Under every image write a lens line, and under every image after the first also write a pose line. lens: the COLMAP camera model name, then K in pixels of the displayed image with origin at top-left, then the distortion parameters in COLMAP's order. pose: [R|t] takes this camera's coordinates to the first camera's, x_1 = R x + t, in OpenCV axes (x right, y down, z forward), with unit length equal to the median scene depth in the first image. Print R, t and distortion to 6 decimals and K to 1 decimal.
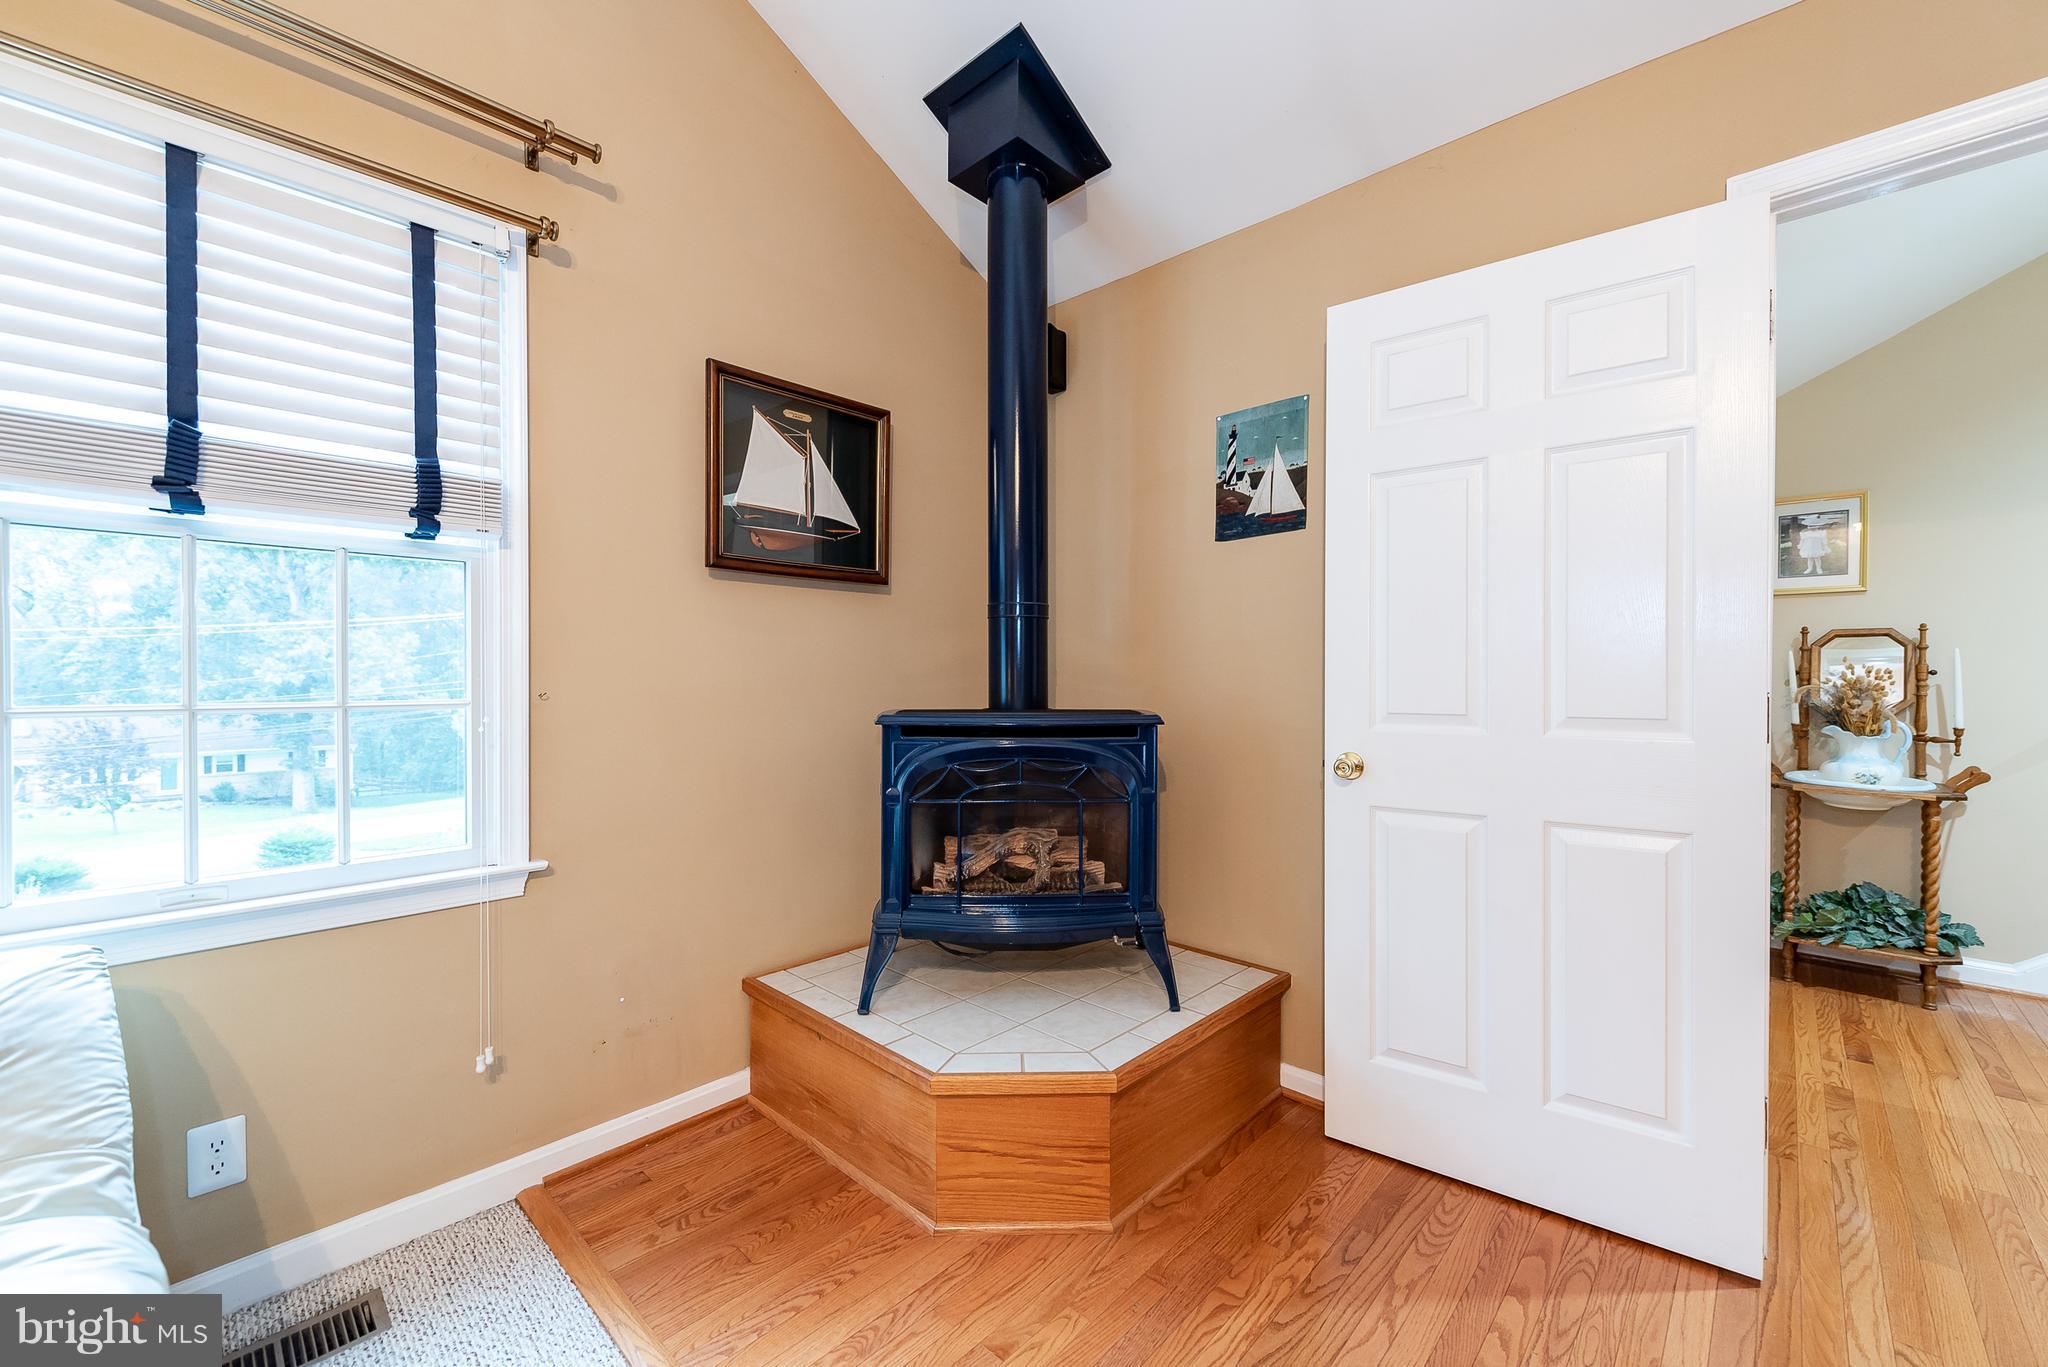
lens RADIAL K [[823.6, 0, 1009.0], [0, 823.6, 680.8], [0, 0, 1]] dist [0.004998, -0.001855]
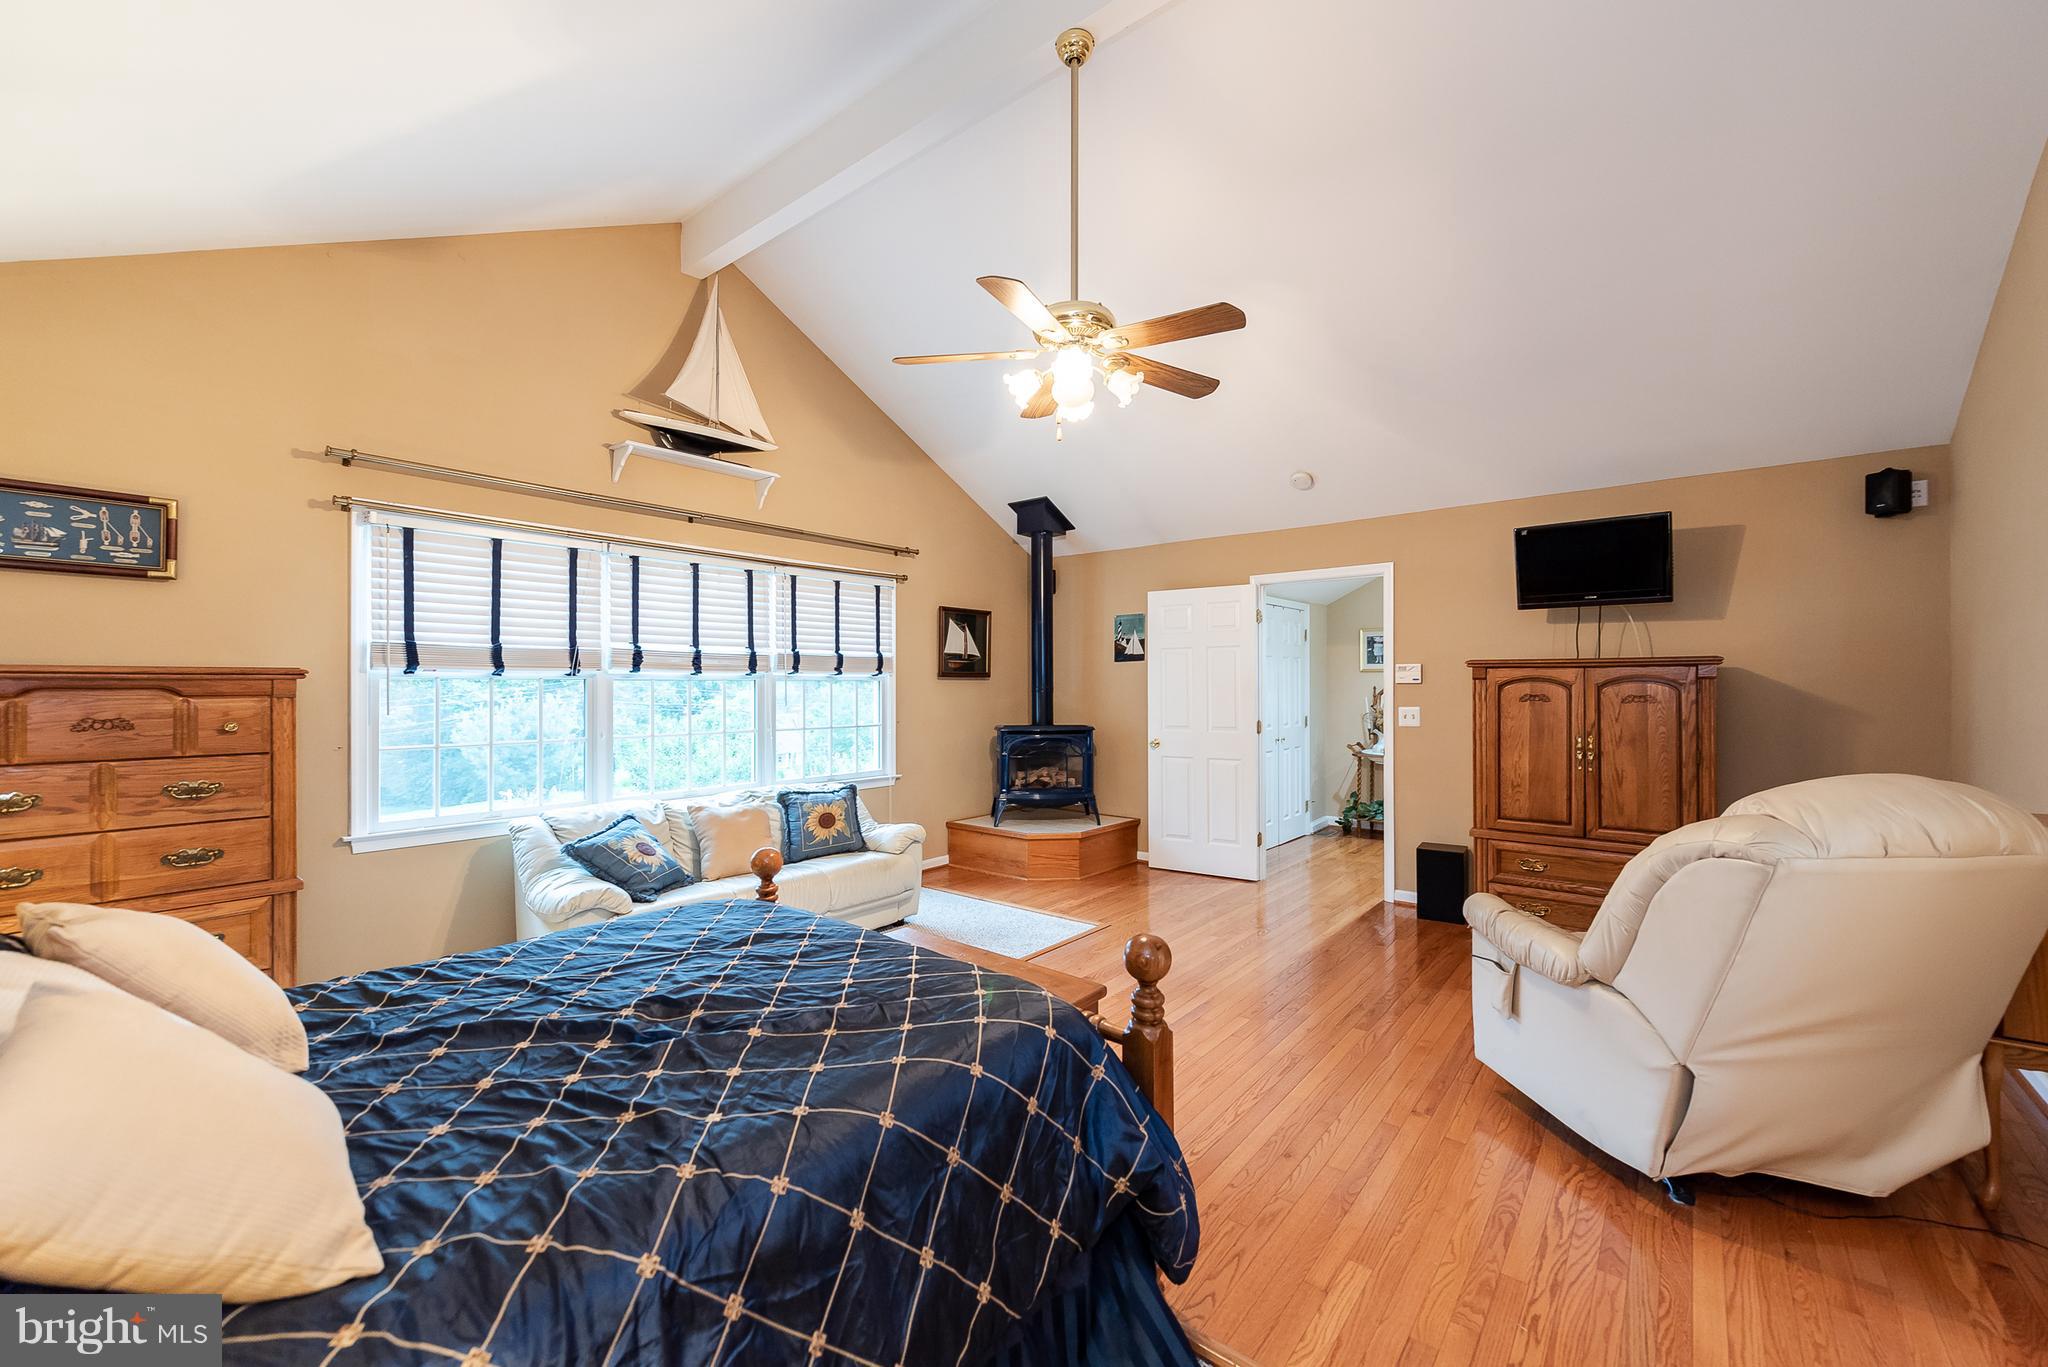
lens RADIAL K [[823.6, 0, 1034.7], [0, 823.6, 686.2], [0, 0, 1]] dist [0.004998, -0.001855]
pose [[0.995245, -0.002869, 0.097363, -0.289423], [0.003388, 0.999981, -0.005160, -0.082402], [-0.097346, 0.005465, 0.995236, -1.768337]]
